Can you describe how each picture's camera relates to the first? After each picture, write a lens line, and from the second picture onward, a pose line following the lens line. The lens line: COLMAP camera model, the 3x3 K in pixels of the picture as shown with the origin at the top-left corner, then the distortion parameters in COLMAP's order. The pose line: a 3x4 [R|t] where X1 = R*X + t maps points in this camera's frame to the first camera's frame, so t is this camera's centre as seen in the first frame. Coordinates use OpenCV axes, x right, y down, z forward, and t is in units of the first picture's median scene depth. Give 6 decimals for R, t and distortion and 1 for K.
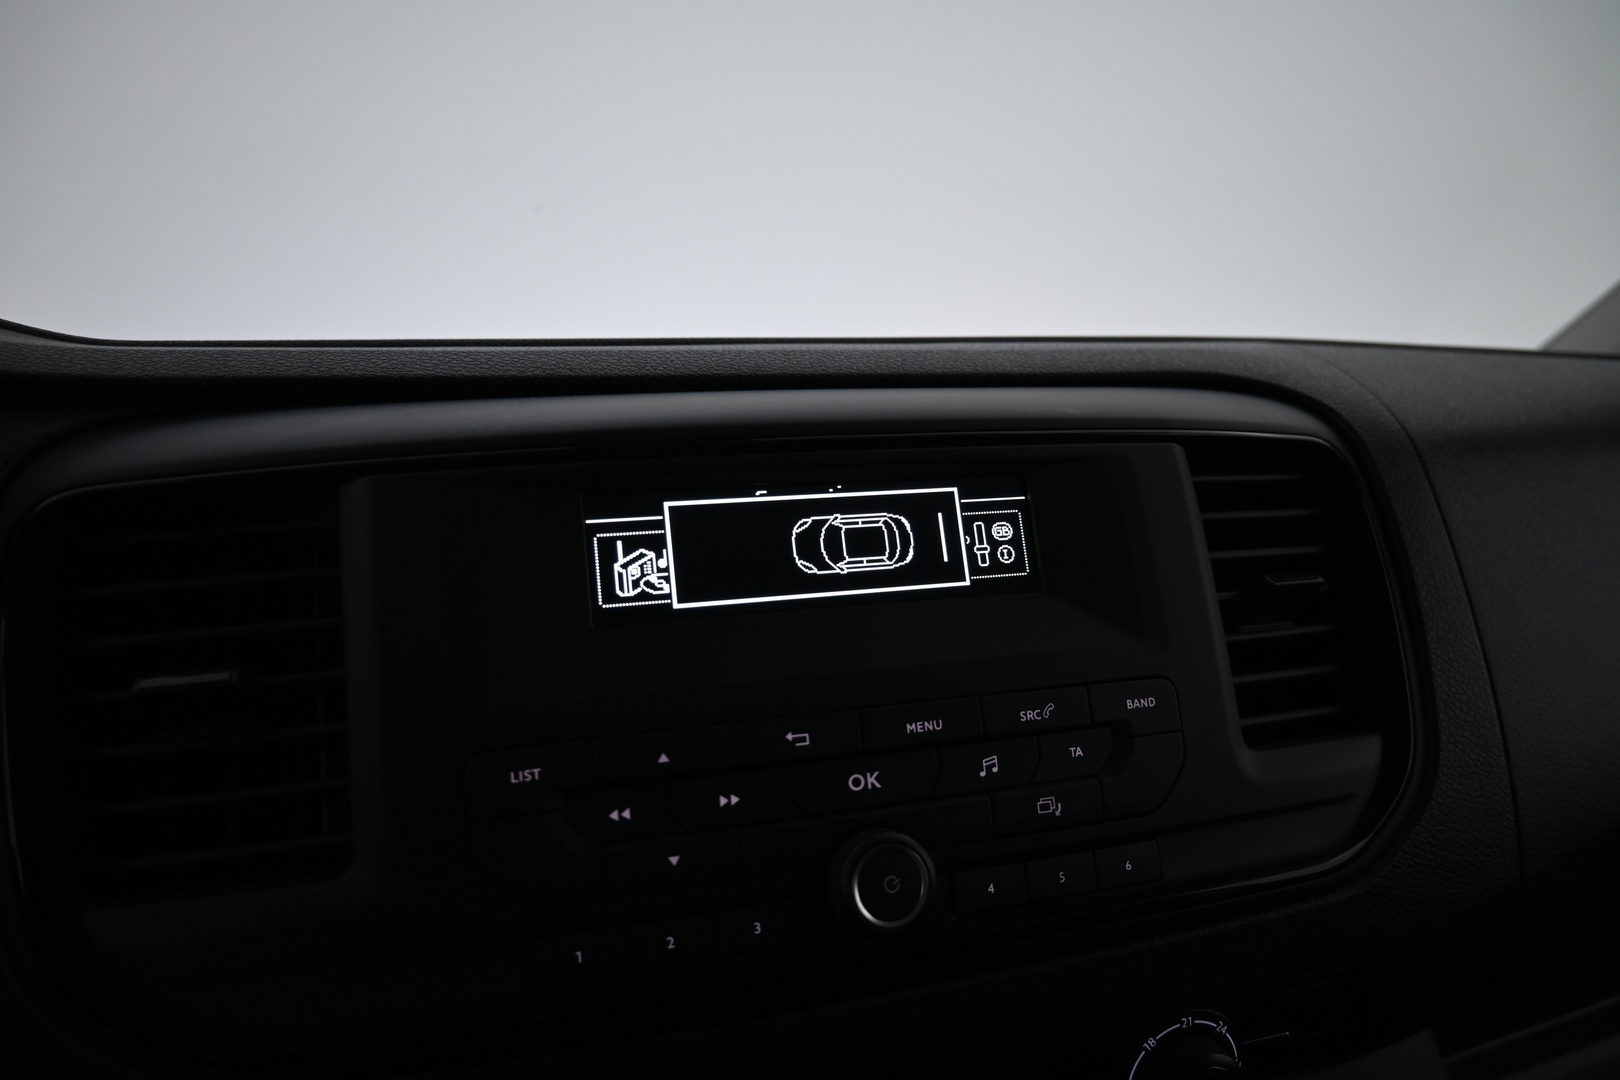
lens RADIAL K [[1108.5, 0, 811.2], [0, 1108.5, 535.5], [0, 0, 1]] dist [-0.001431, 0.003869]
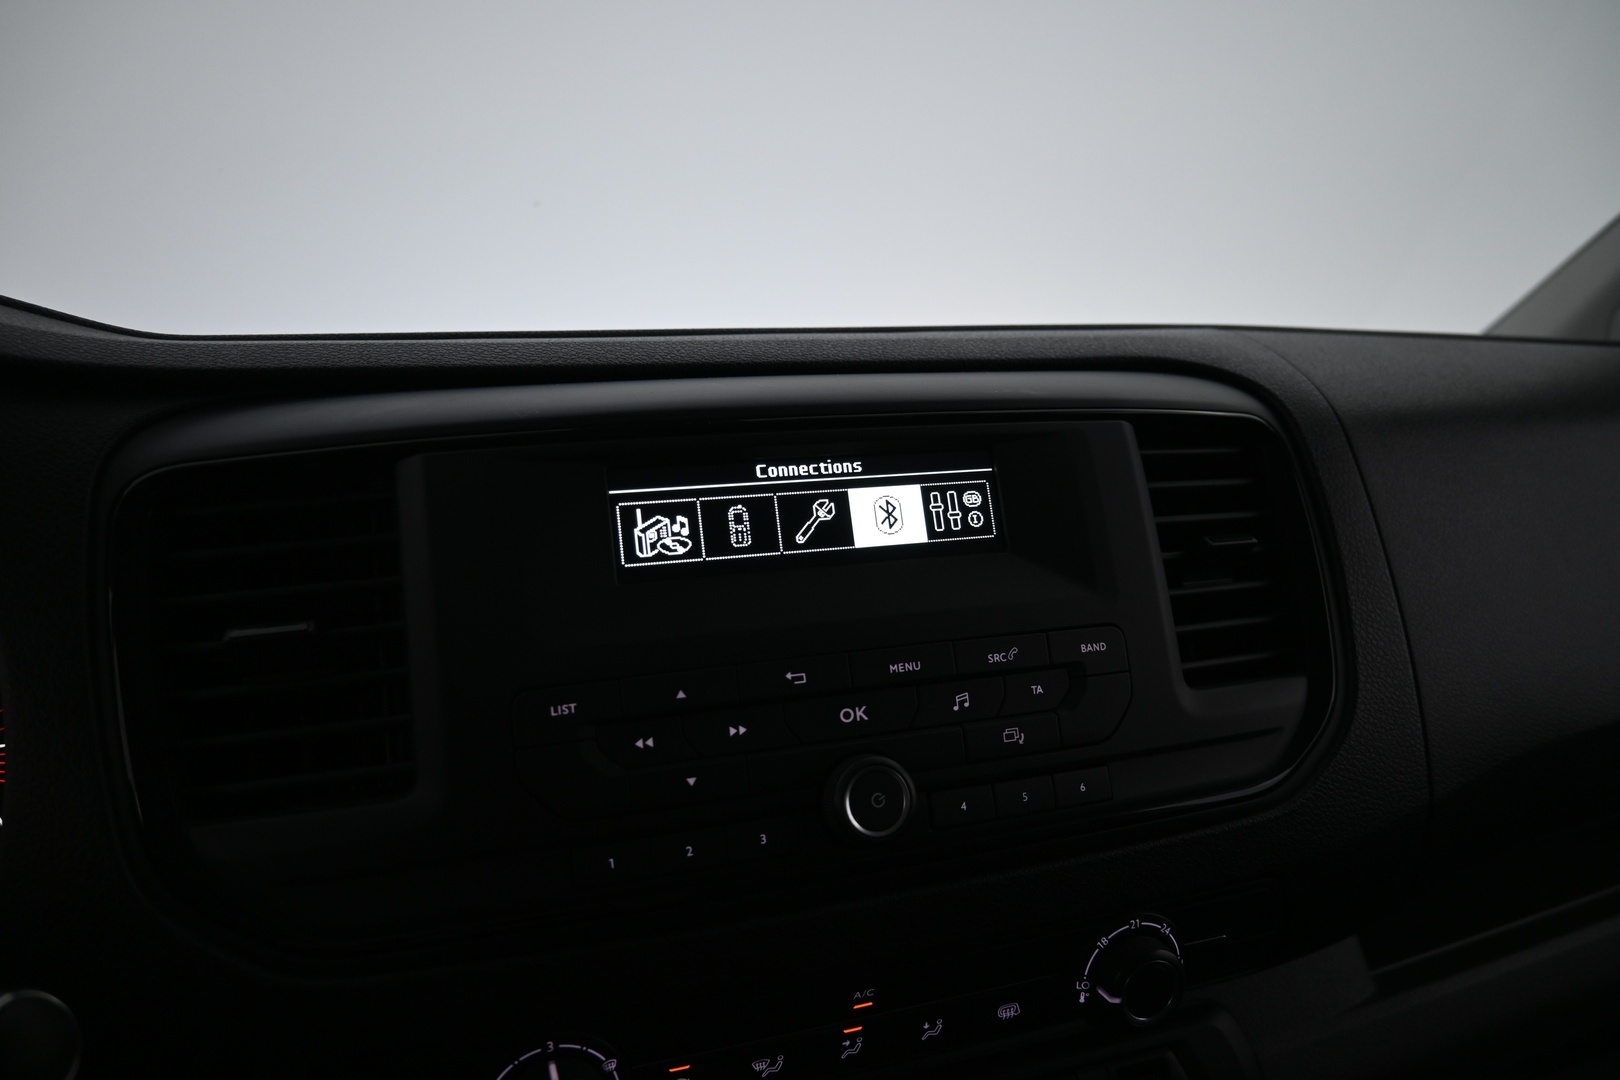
lens RADIAL K [[1108.5, 0, 812.1], [0, 1108.5, 535.7], [0, 0, 1]] dist [-0.001431, 0.003869]
pose [[0.999793, -0.009251, 0.018096, -0.013384], [0.008989, 0.999855, 0.014490, 0.016427], [-0.018228, -0.014325, 0.999731, -0.140542]]
